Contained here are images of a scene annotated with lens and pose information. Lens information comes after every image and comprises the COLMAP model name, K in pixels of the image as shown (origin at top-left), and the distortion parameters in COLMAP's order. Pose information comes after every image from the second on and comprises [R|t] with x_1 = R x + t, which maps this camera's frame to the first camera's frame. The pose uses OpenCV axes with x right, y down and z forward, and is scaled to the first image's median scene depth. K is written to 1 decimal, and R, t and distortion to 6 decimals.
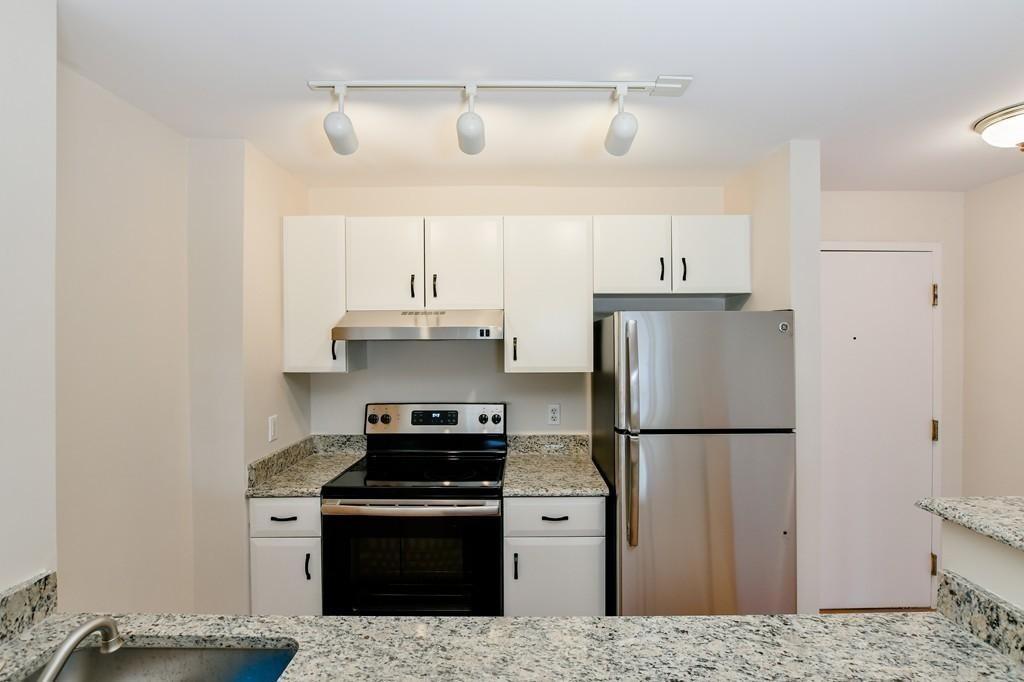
lens RADIAL K [[471.2, 0, 526.3], [0, 471.2, 336.8], [0, 0, 1]] dist [-0.018854, 0.001863]
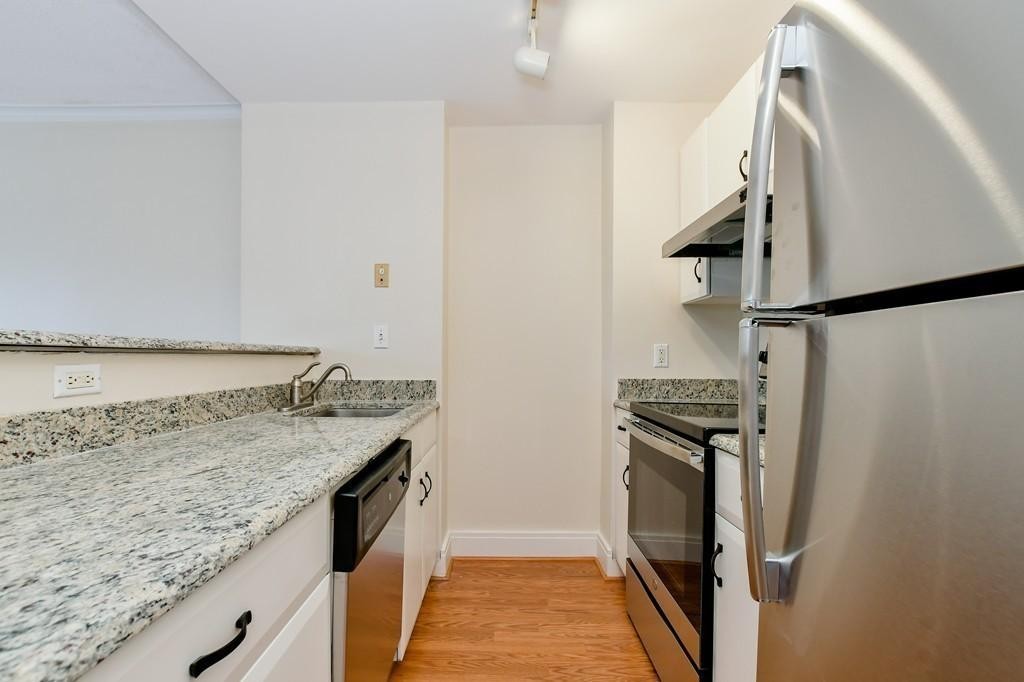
lens RADIAL K [[468.5, 0, 488.9], [0, 468.5, 361.2], [0, 0, 1]] dist [-0.018036, 0.000426]
pose [[-0.042922, 0.004541, -0.999068, 0.515278], [-0.004033, 0.999981, 0.004718, 0.199555], [0.999070, 0.004232, -0.042903, 0.643520]]
